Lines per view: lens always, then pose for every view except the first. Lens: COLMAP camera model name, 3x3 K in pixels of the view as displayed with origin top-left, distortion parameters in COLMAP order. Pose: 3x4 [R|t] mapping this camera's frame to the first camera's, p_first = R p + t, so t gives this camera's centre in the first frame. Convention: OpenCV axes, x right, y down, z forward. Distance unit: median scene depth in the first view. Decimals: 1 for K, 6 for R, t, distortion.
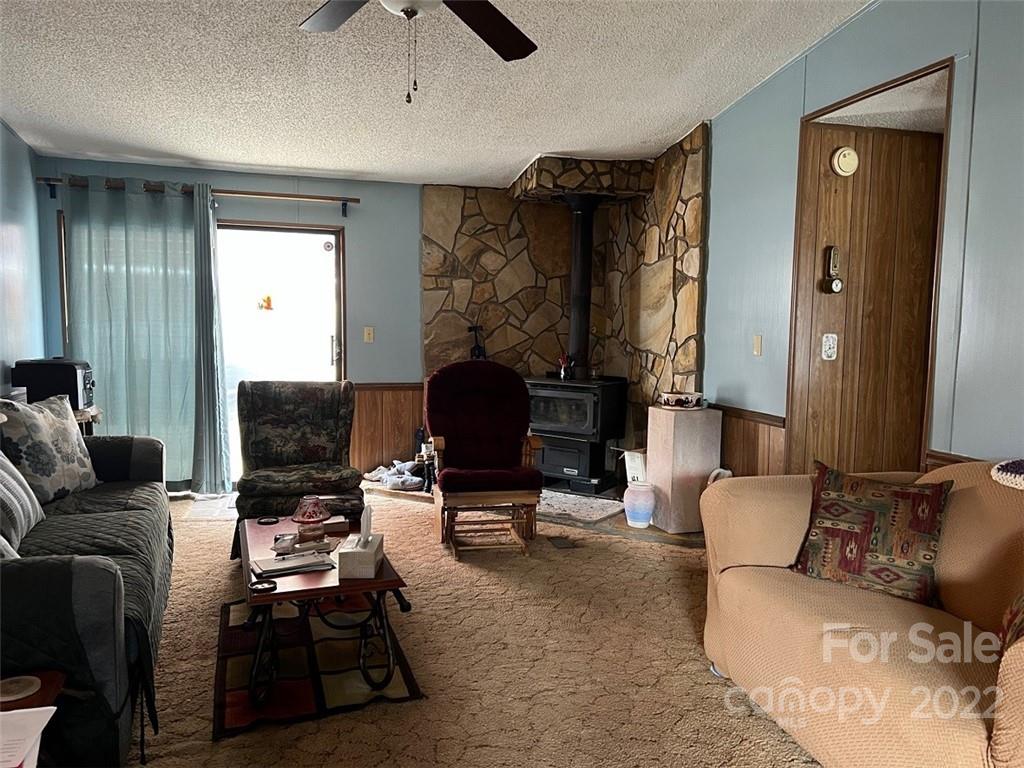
lens RADIAL K [[767.7, 0, 515.6], [0, 767.7, 384.2], [0, 0, 1]] dist [0.059865, -0.068069]
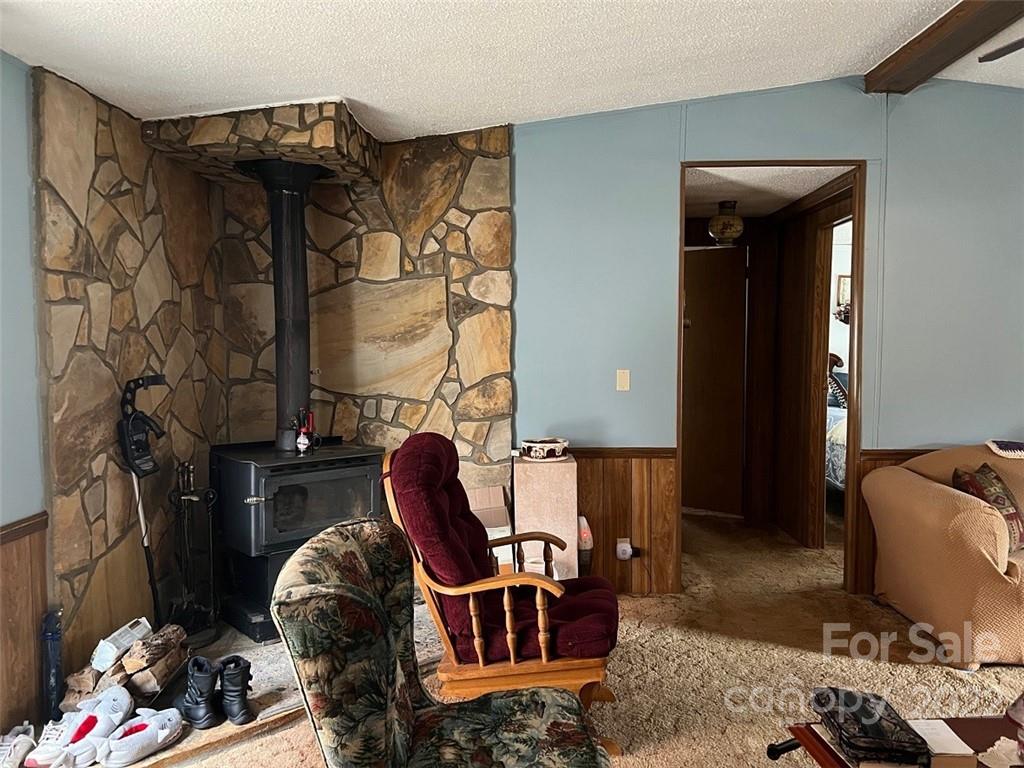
lens RADIAL K [[767.7, 0, 515.6], [0, 767.7, 384.2], [0, 0, 1]] dist [0.059865, -0.068069]
pose [[0.285172, -0.068321, 0.956038, -0.534403], [0.083154, 0.995459, 0.046334, -0.082483], [-0.954863, 0.066285, 0.289558, 0.685844]]
